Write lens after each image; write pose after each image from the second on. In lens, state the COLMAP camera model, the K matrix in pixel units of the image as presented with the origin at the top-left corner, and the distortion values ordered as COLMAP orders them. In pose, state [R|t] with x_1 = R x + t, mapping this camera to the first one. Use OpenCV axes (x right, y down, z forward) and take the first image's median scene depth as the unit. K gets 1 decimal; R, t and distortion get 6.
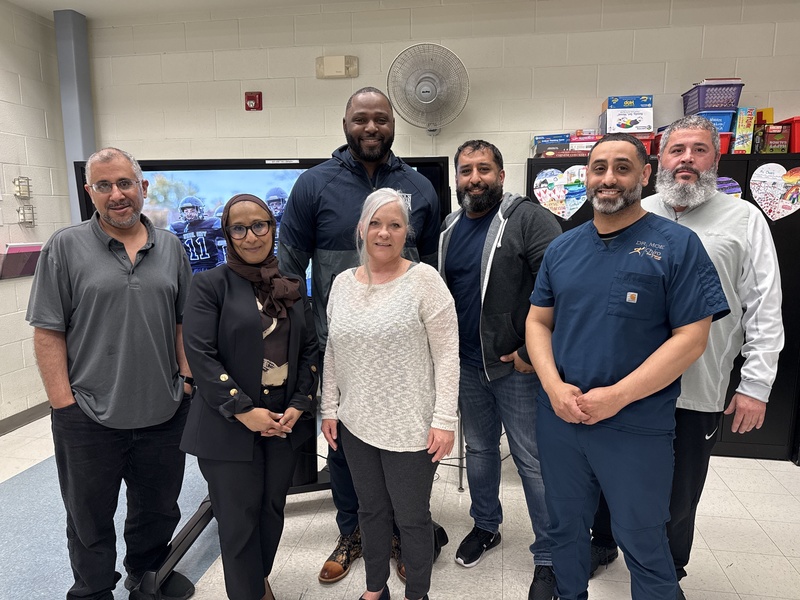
lens RADIAL K [[565.9, 0, 390.8], [0, 565.9, 313.0], [0, 0, 1]] dist [0.004355, -0.015235]
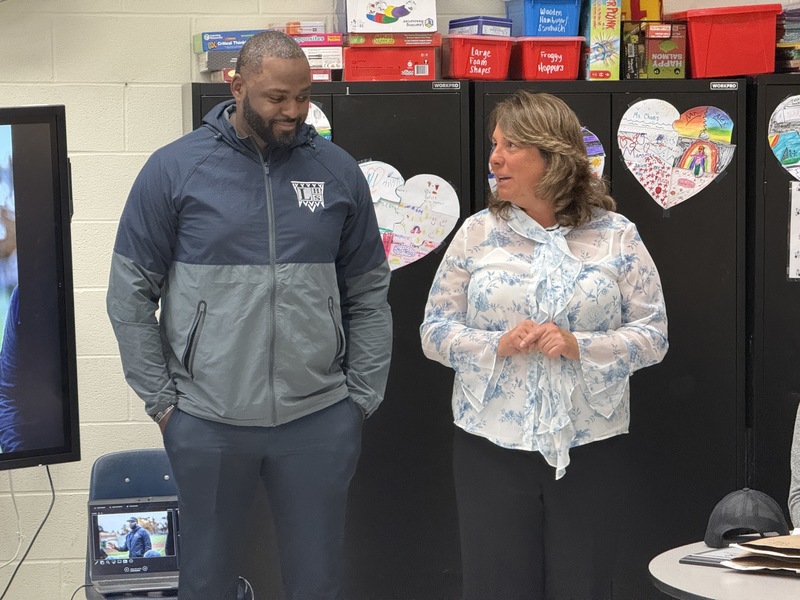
lens RADIAL K [[3300.3, 0, 401.0], [0, 3300.3, 299.9], [0, 0, 1]] dist [0.283647, 0.000000]
pose [[0.943948, -0.019066, 0.329543, -0.514380], [0.060416, 0.991446, -0.115694, 0.239565], [-0.324518, 0.129119, 0.937025, -1.643289]]
